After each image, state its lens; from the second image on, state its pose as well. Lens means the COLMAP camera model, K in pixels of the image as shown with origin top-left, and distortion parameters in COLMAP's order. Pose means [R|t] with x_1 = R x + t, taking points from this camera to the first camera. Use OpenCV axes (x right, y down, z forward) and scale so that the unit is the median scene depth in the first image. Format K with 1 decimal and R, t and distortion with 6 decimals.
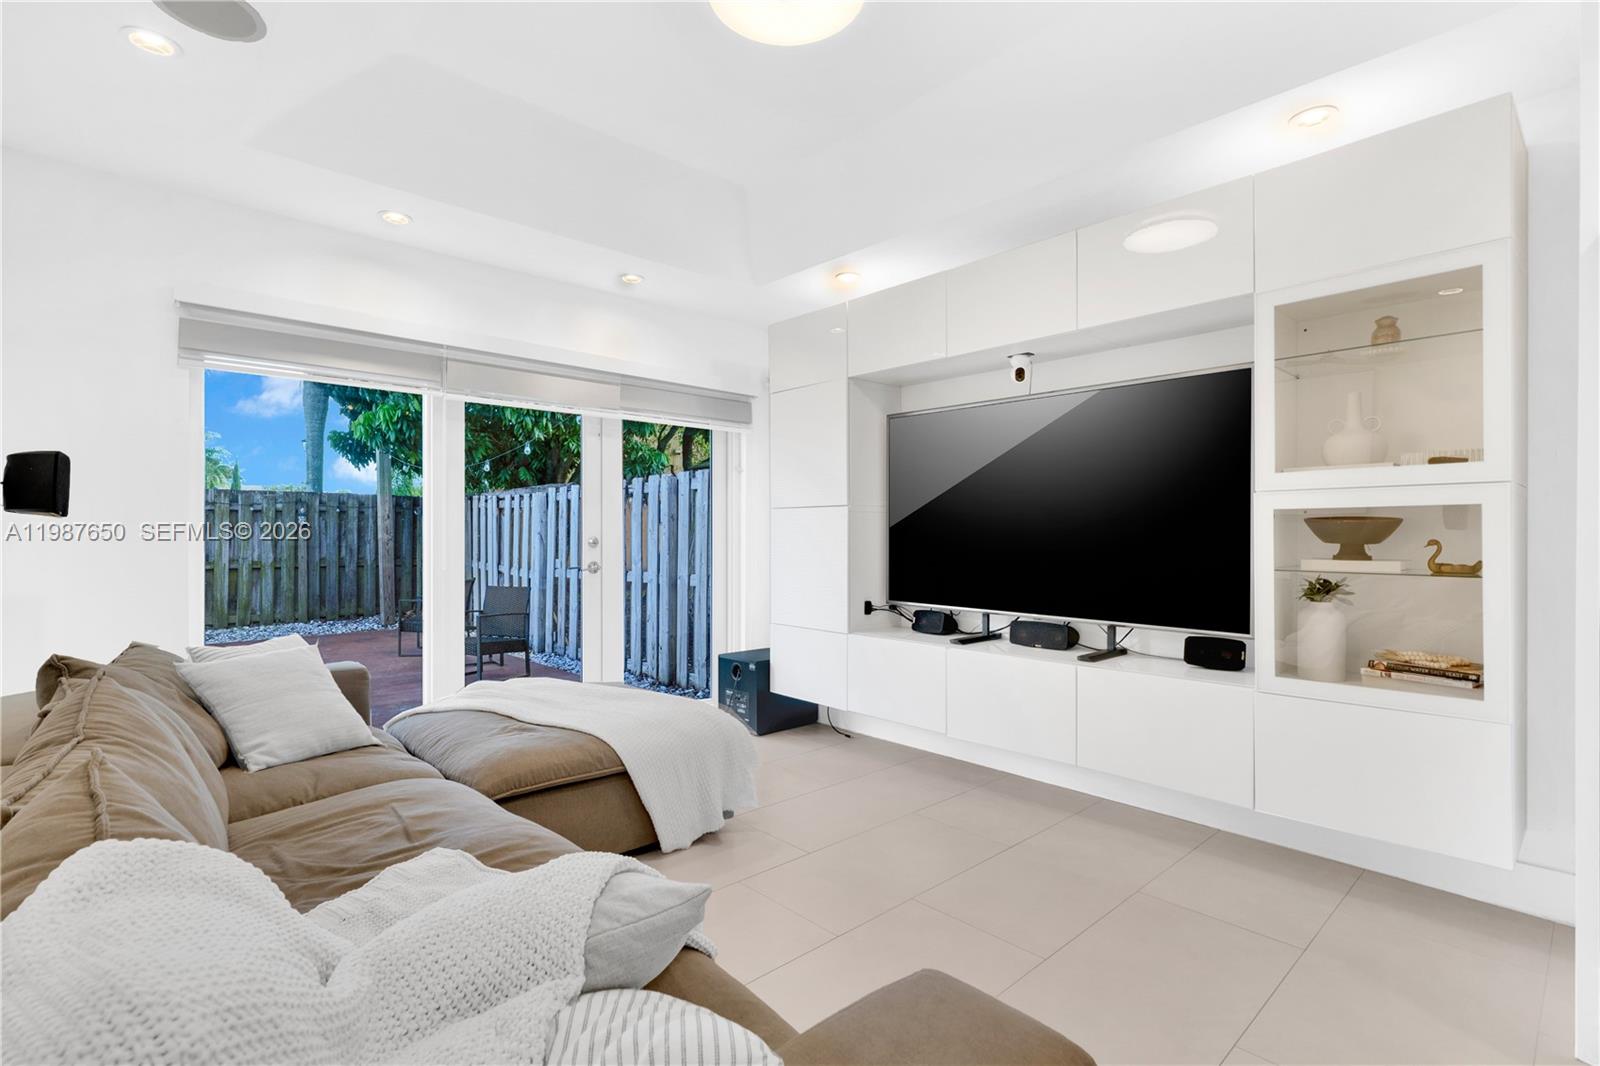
lens RADIAL K [[751.0, 0, 806.0], [0, 751.0, 533.9], [0, 0, 1]] dist [0.004149, -0.001270]
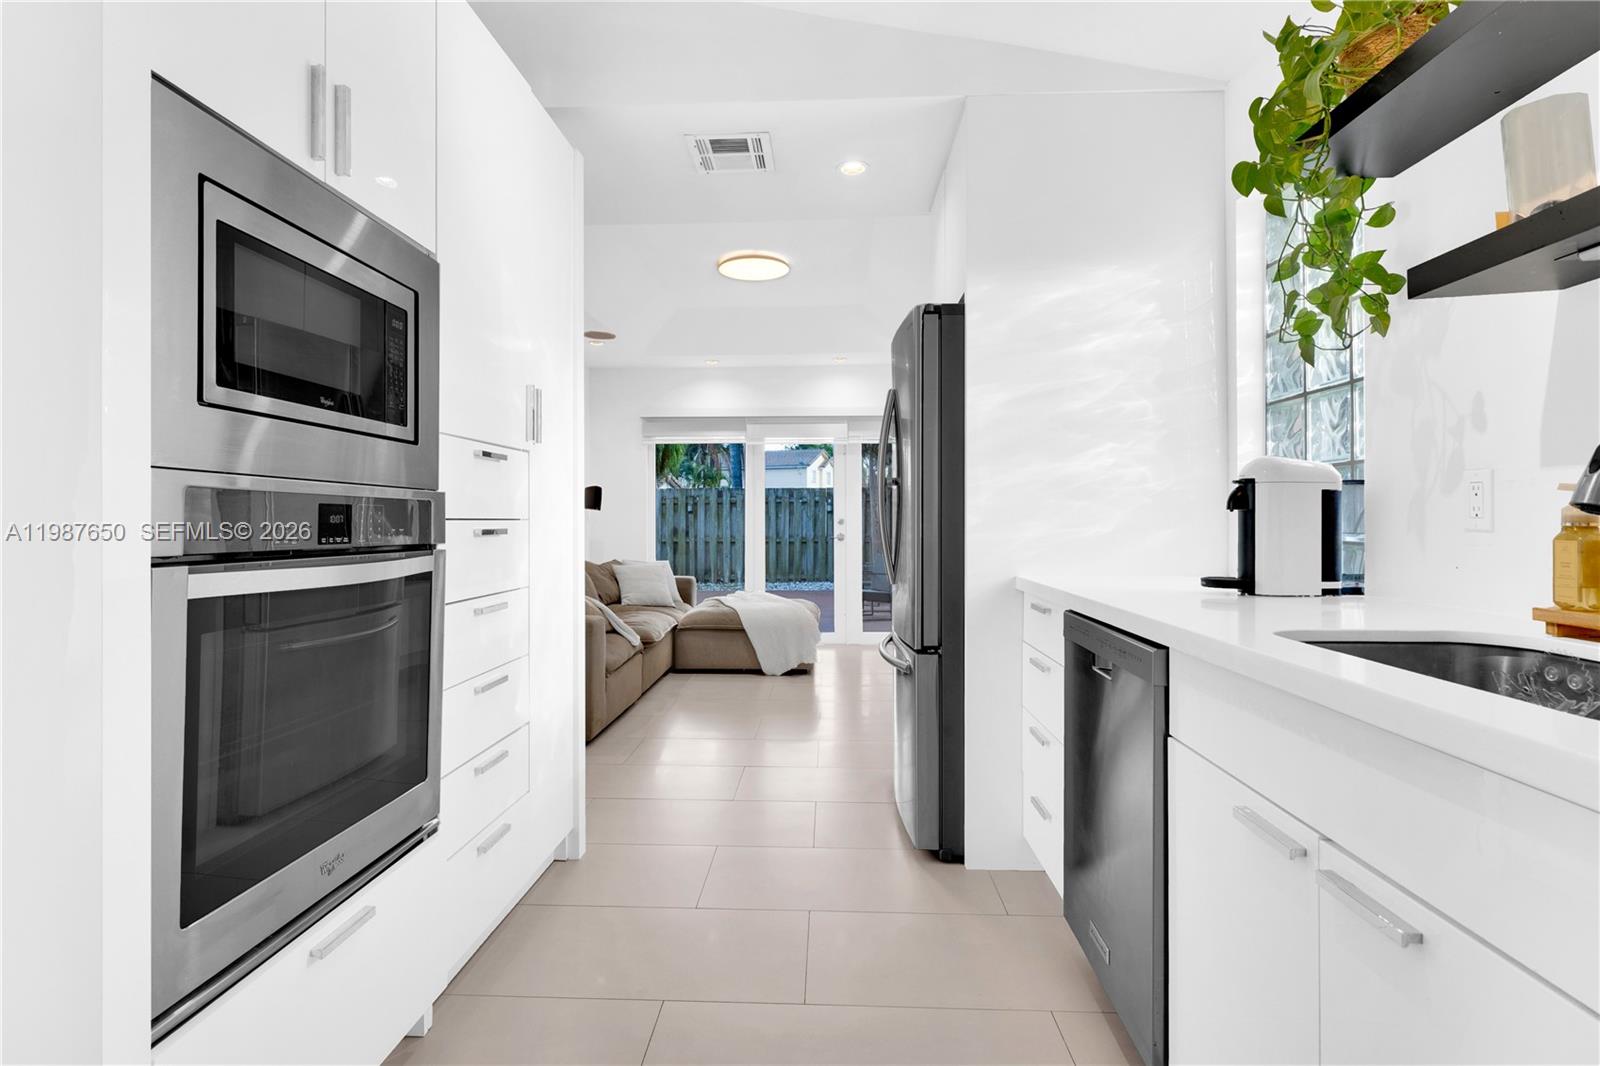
lens RADIAL K [[834.9, 0, 774.1], [0, 834.9, 519.5], [0, 0, 1]] dist [-0.002549, -0.001053]
pose [[0.690398, -0.001725, -0.723428, 0.387010], [0.002222, 0.999997, -0.000263, 0.002772], [0.723427, -0.001426, 0.690400, -0.142357]]
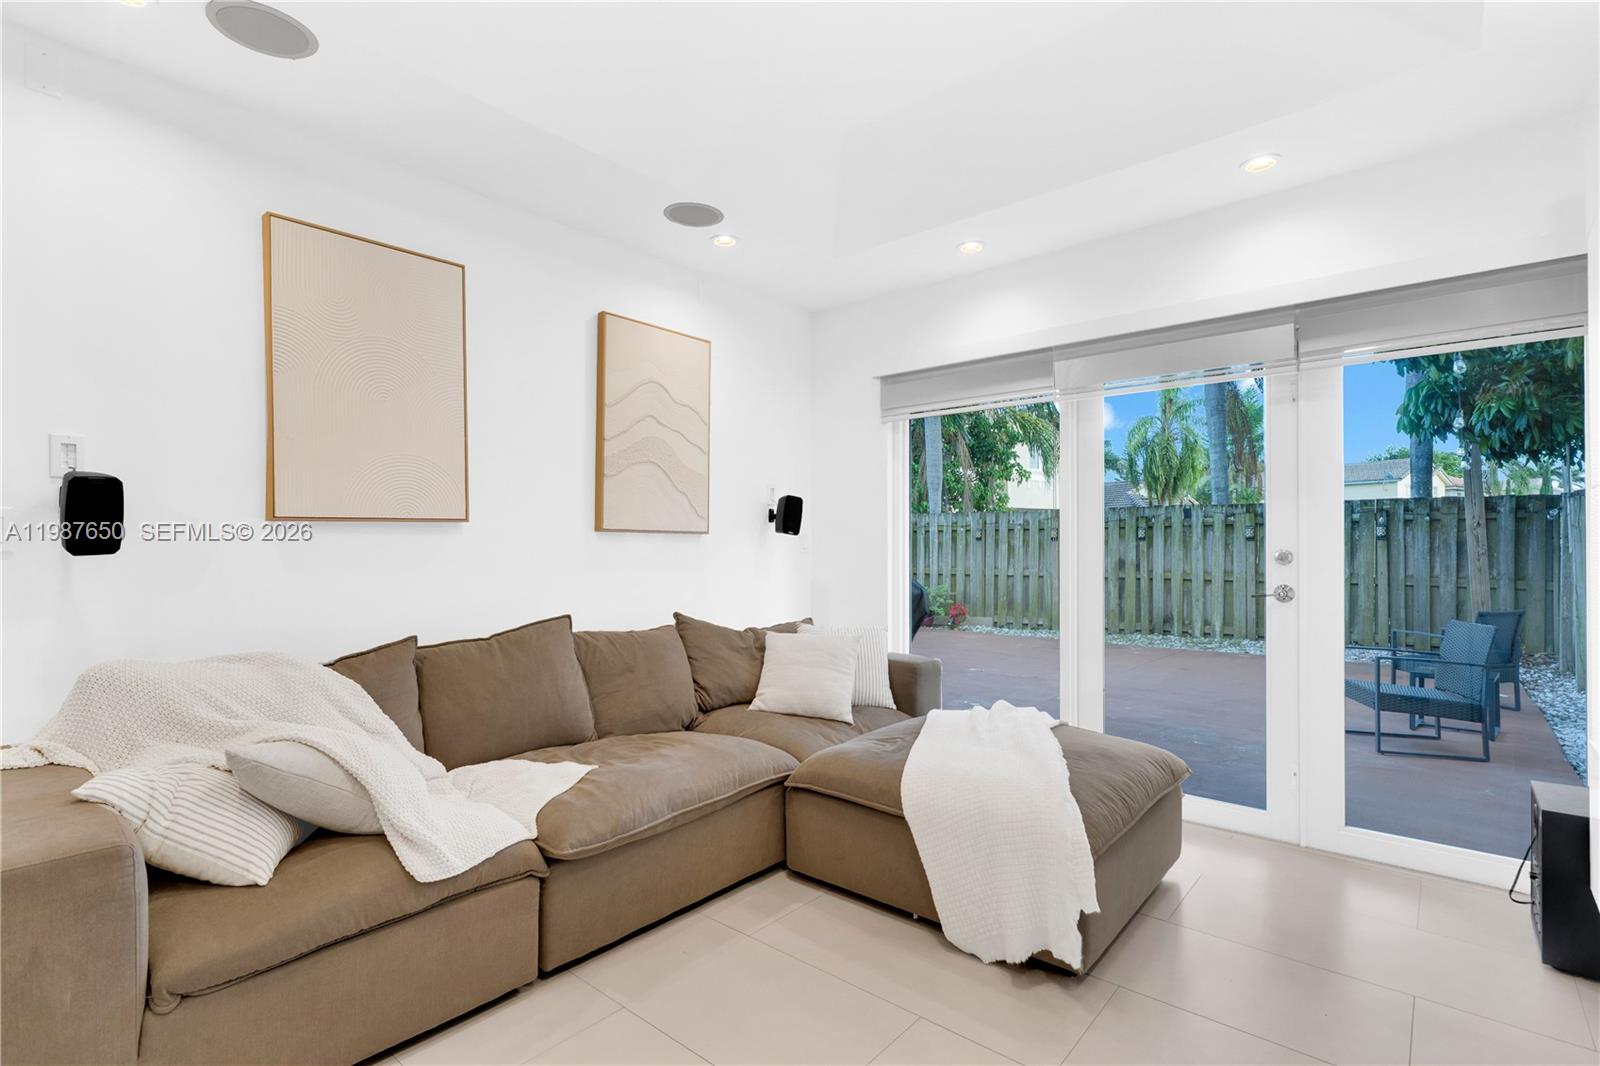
lens RADIAL K [[775.2, 0, 748.4], [0, 775.2, 542.3], [0, 0, 1]] dist [-0.005605, -0.000749]
pose [[0.094096, -0.006337, -0.995543, 0.162450], [-0.000433, 0.999979, -0.006406, 0.000804], [0.995563, 0.001034, 0.094092, 0.187440]]
